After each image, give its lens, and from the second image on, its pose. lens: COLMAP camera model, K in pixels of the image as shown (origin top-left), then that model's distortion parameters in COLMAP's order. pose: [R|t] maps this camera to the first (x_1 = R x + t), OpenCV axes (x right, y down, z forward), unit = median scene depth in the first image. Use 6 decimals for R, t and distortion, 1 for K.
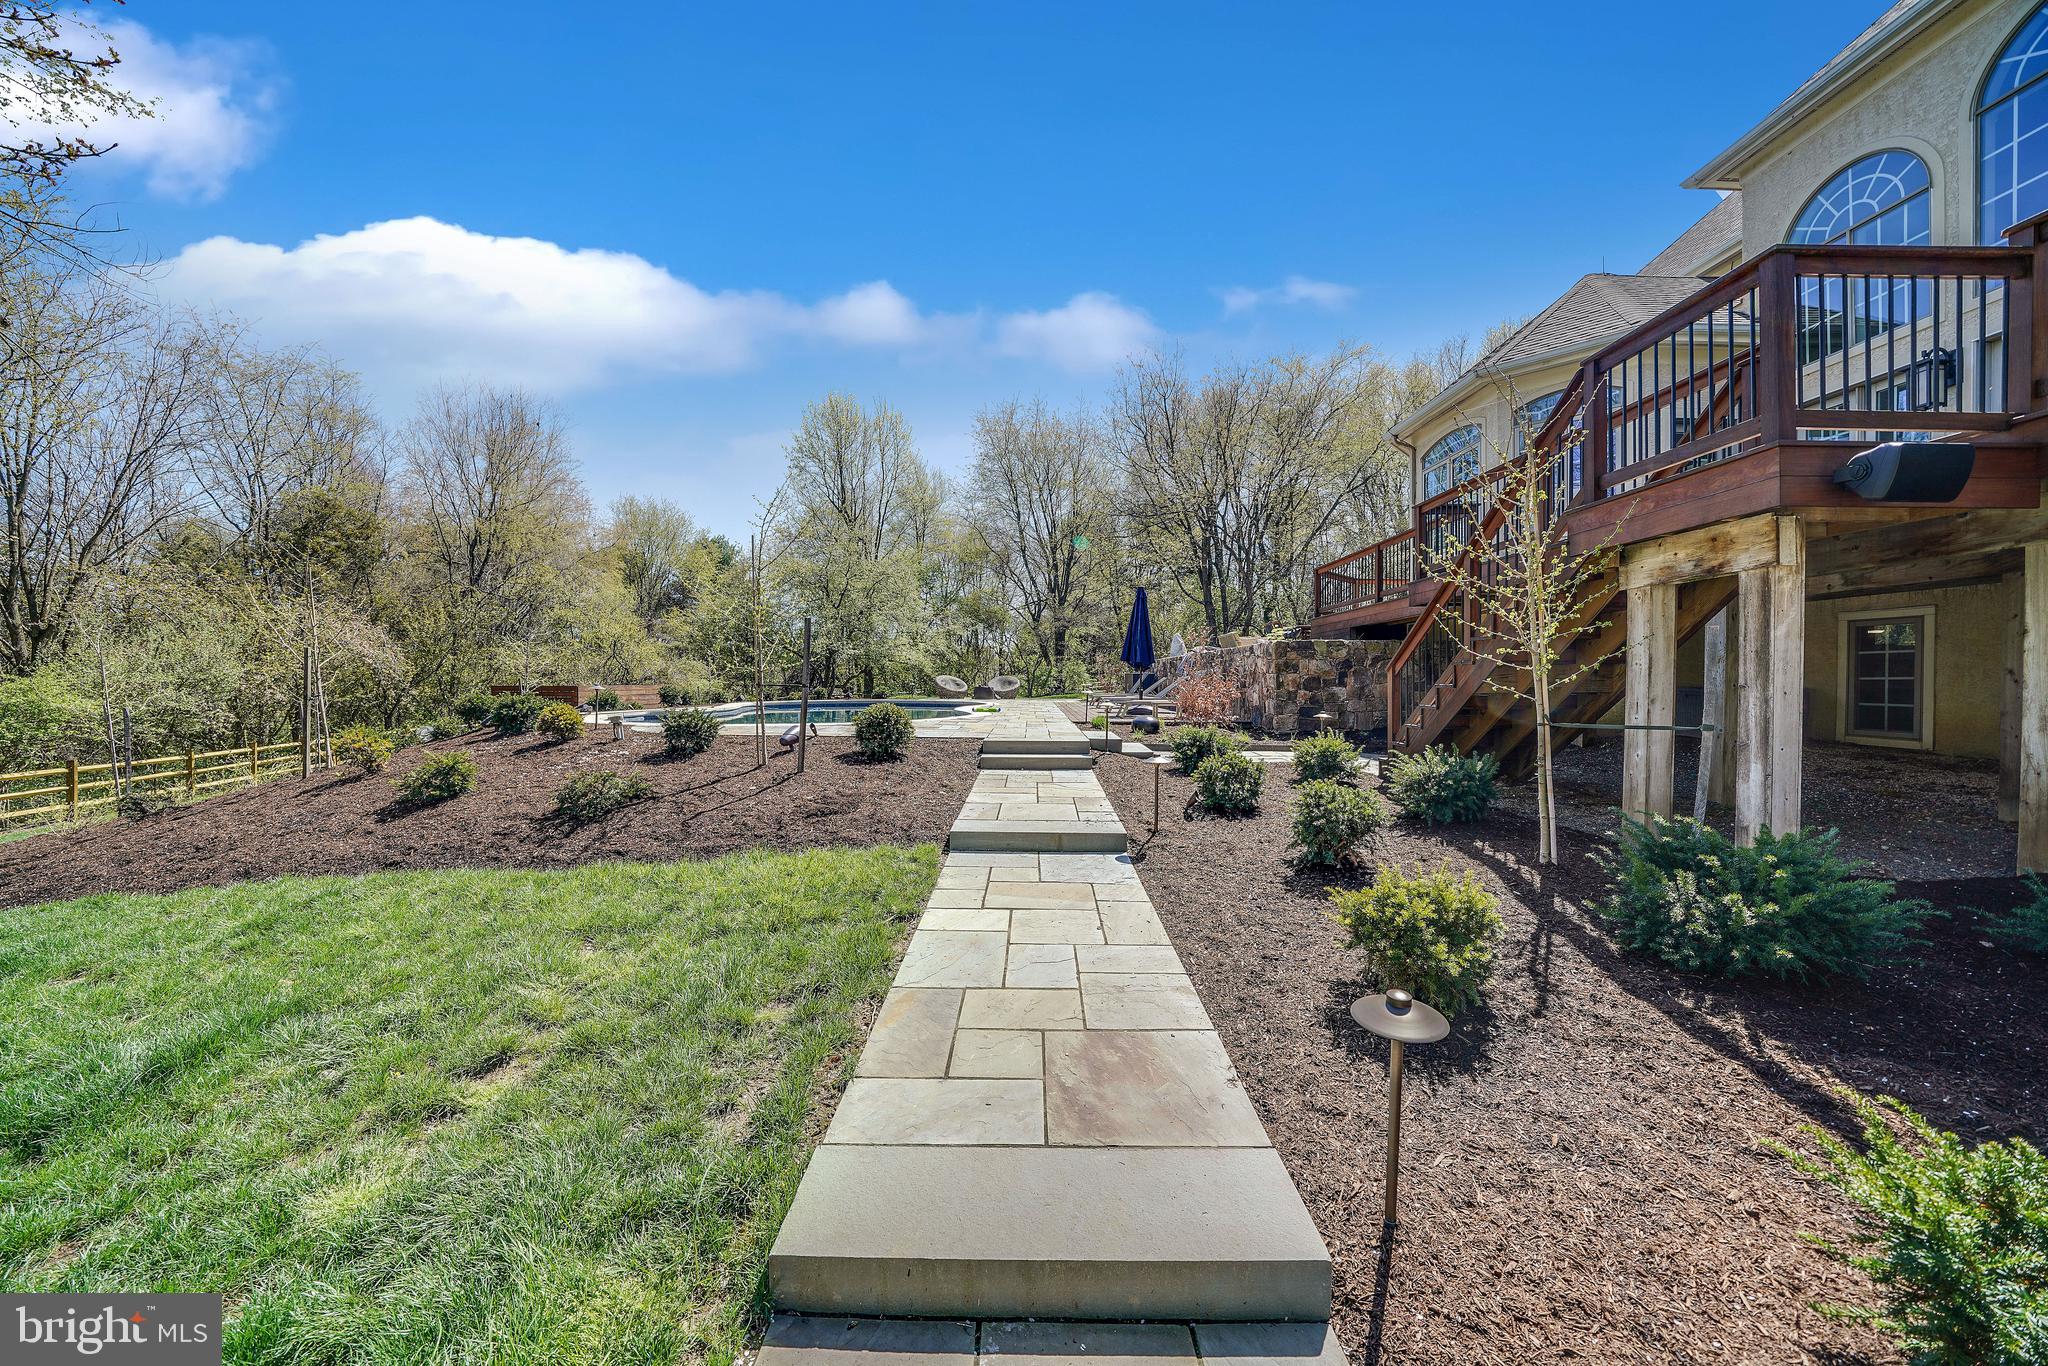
lens RADIAL K [[701.8, 0, 1028.3], [0, 701.8, 686.0], [0, 0, 1]] dist [-0.018679, 0.000455]
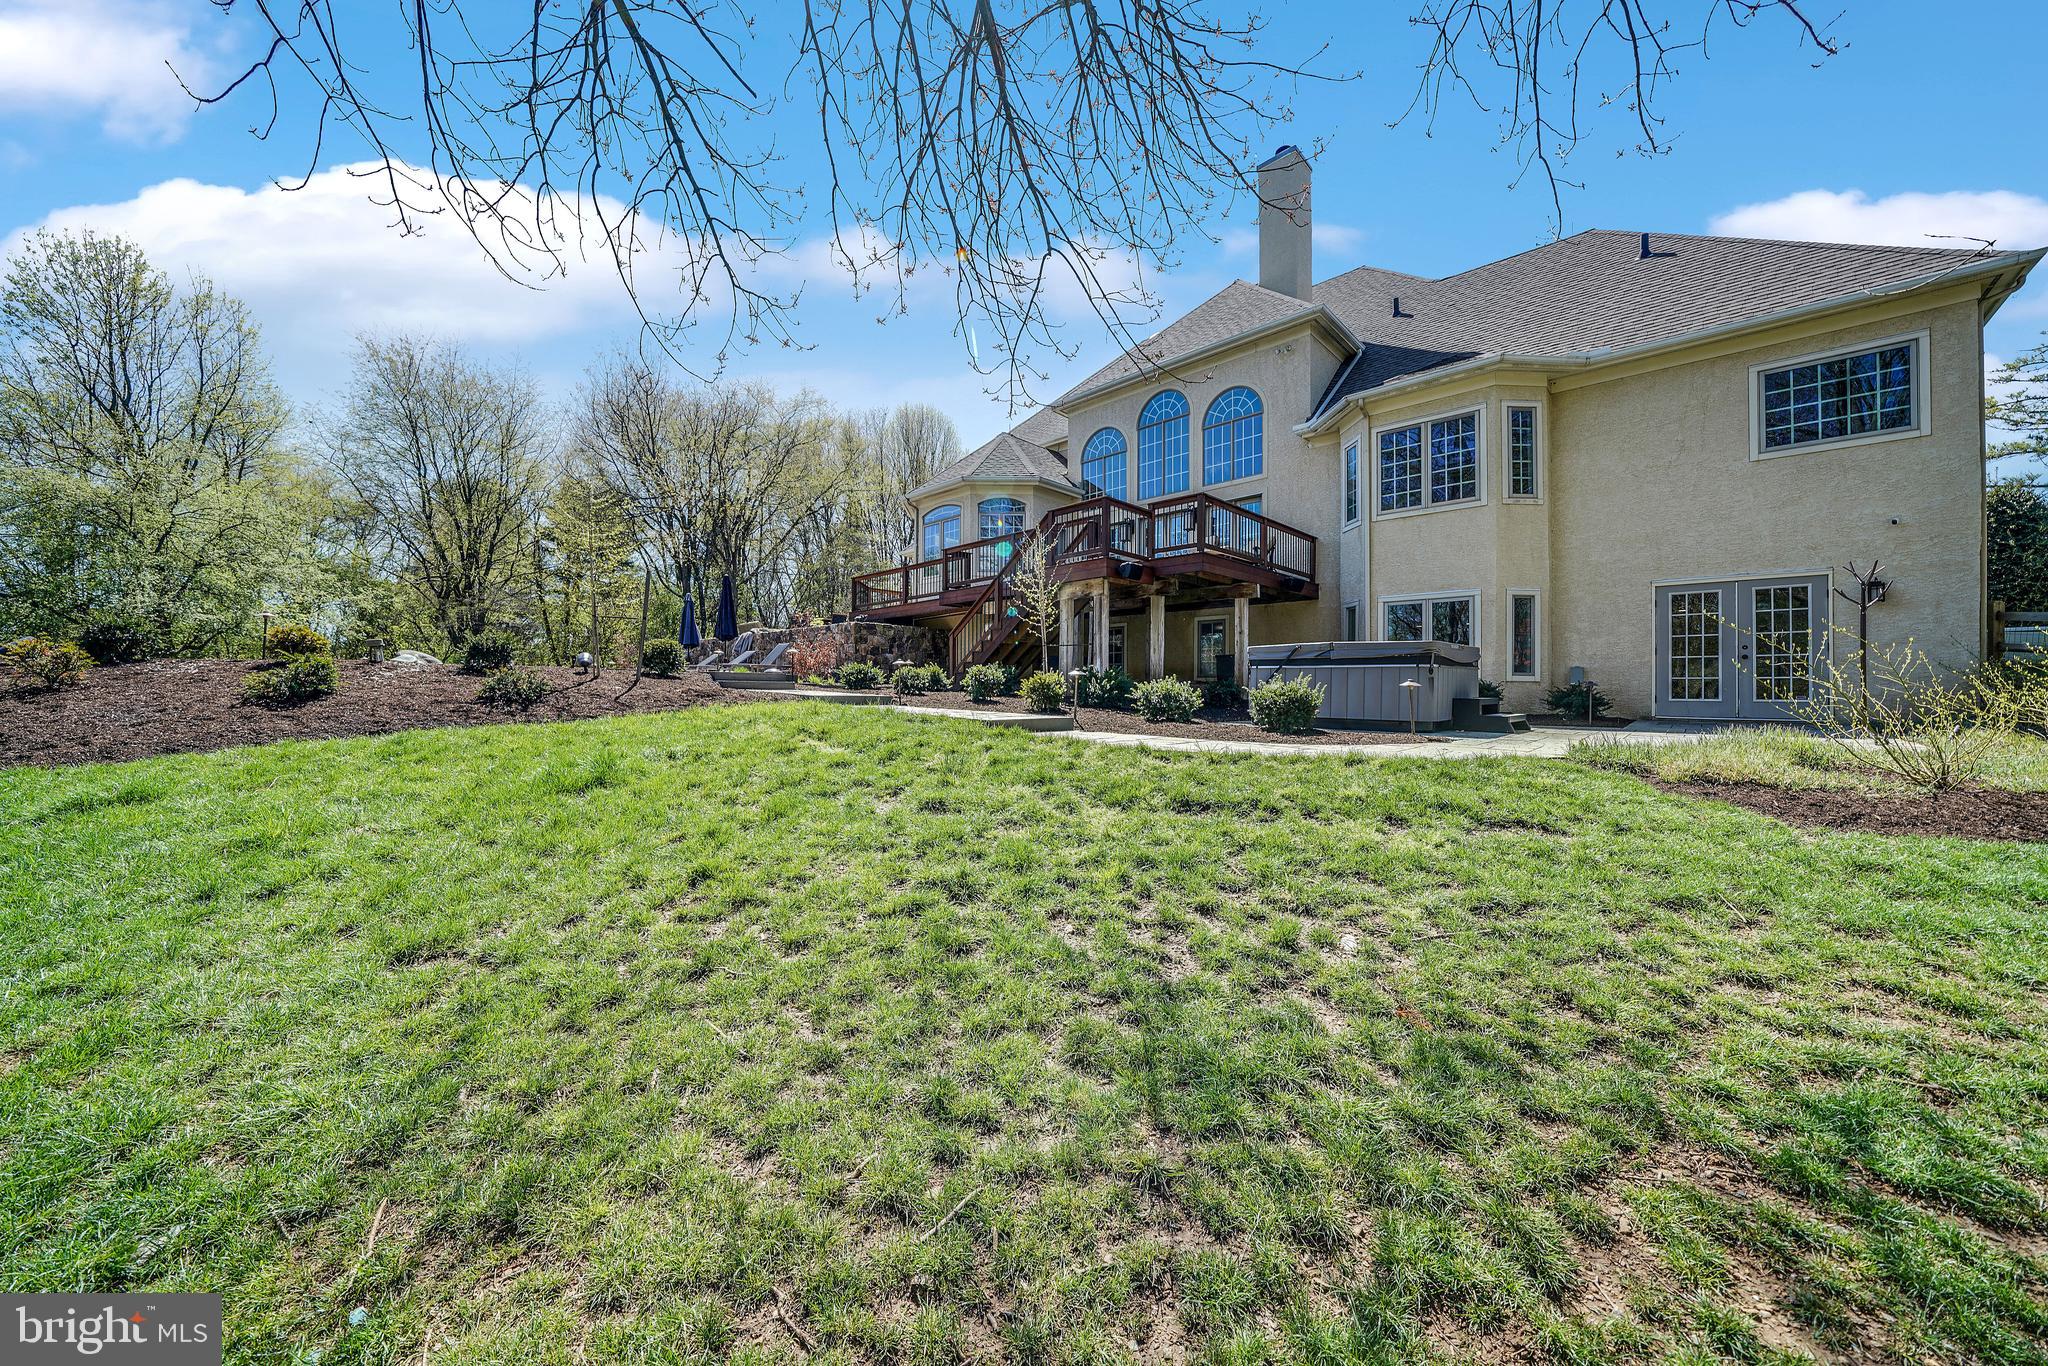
lens RADIAL K [[701.8, 0, 1020.0], [0, 701.8, 683.1], [0, 0, 1]] dist [-0.018679, 0.000455]
pose [[0.698391, 0.004054, 0.715705, -0.225701], [0.004772, 0.999935, -0.010321, 0.039659], [-0.715700, 0.010623, 0.698327, -0.148303]]
